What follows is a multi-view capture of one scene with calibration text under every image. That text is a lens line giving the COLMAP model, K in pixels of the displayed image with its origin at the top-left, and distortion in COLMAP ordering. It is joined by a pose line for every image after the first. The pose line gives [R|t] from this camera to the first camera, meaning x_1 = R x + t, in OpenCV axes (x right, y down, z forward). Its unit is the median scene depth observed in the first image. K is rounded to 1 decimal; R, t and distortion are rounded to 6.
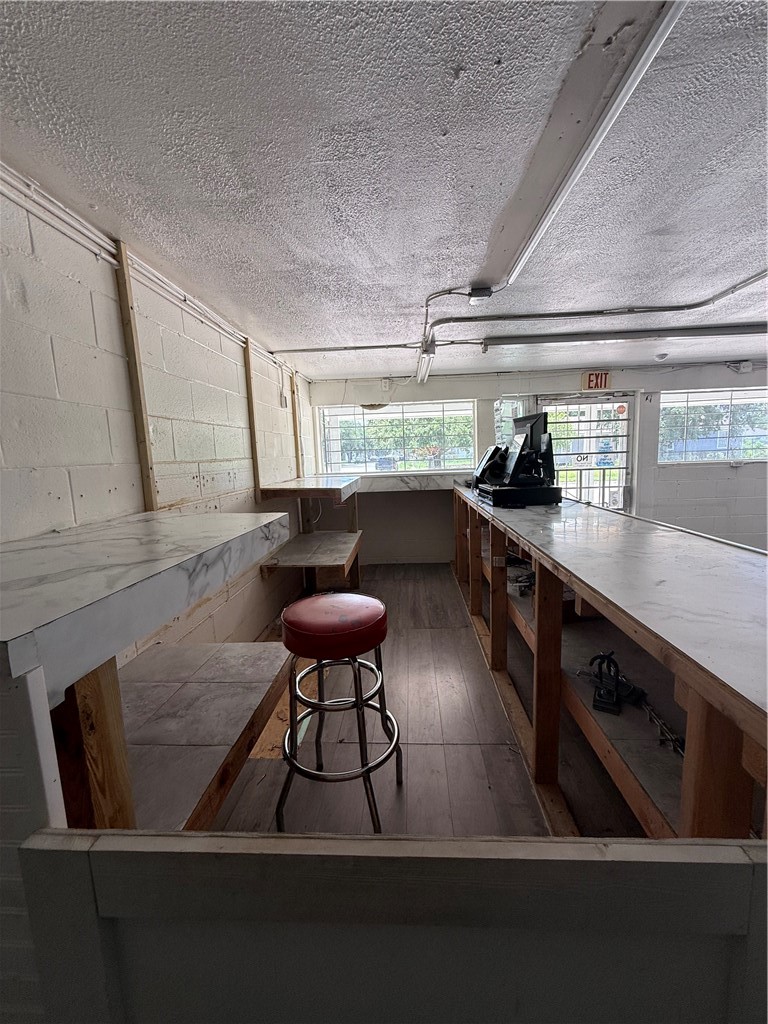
lens RADIAL K [[413.0, 0, 384.0], [0, 413.0, 512.0], [0, 0, 1]] dist [0.001301, 0.000538]
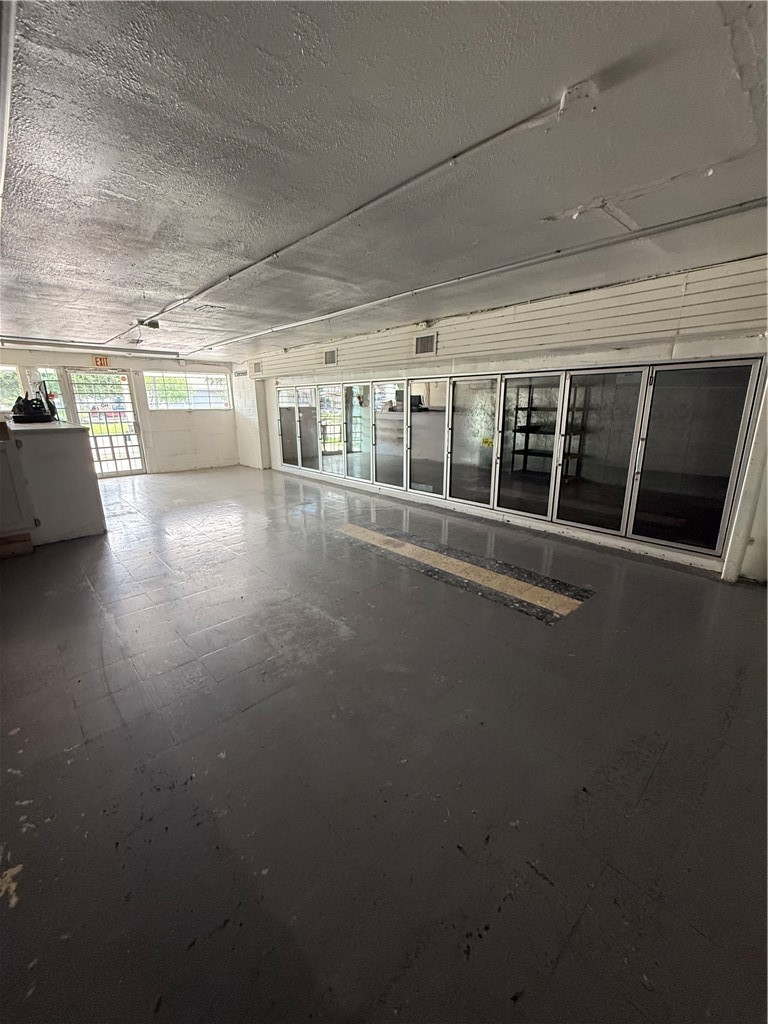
lens RADIAL K [[413.0, 0, 384.0], [0, 413.0, 512.0], [0, 0, 1]] dist [0.001301, 0.000538]
pose [[0.690735, -0.157071, 0.705843, -0.010660], [0.081047, 0.986790, 0.140278, 0.174418], [-0.718552, -0.039689, 0.694340, -1.144013]]
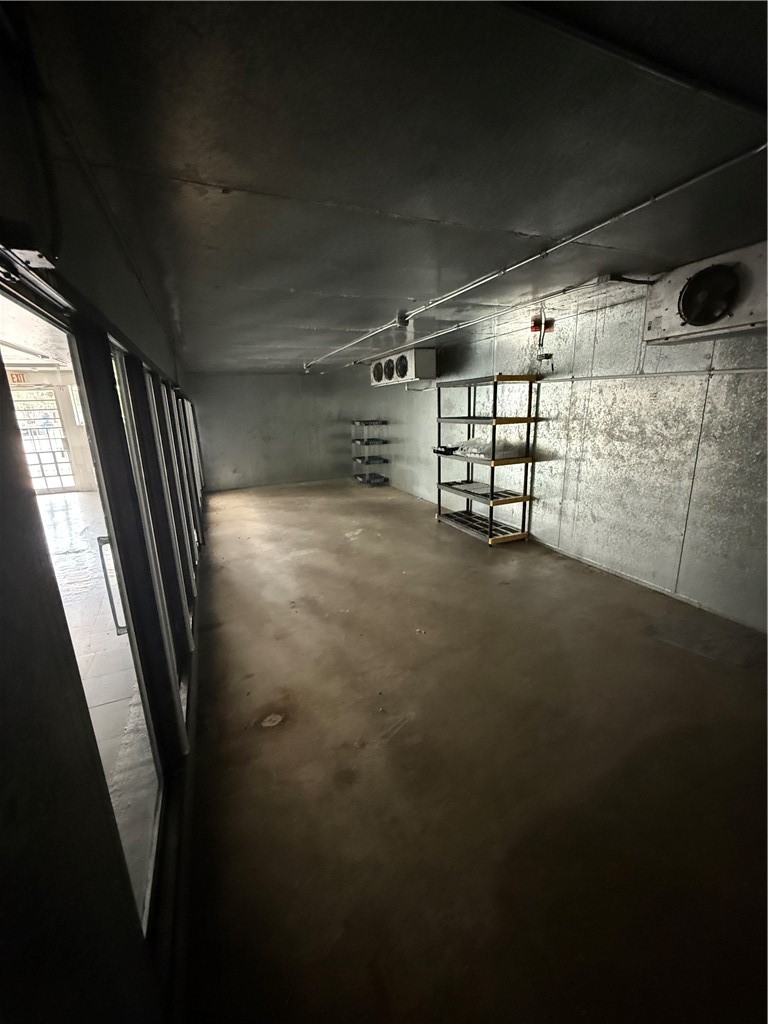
lens RADIAL K [[413.0, 0, 384.0], [0, 413.0, 512.0], [0, 0, 1]] dist [0.001301, 0.000538]
pose [[0.894300, -0.107852, 0.434276, 1.056762], [0.064077, 0.991383, 0.114255, 0.145905], [-0.442856, -0.074351, 0.893504, -1.287555]]
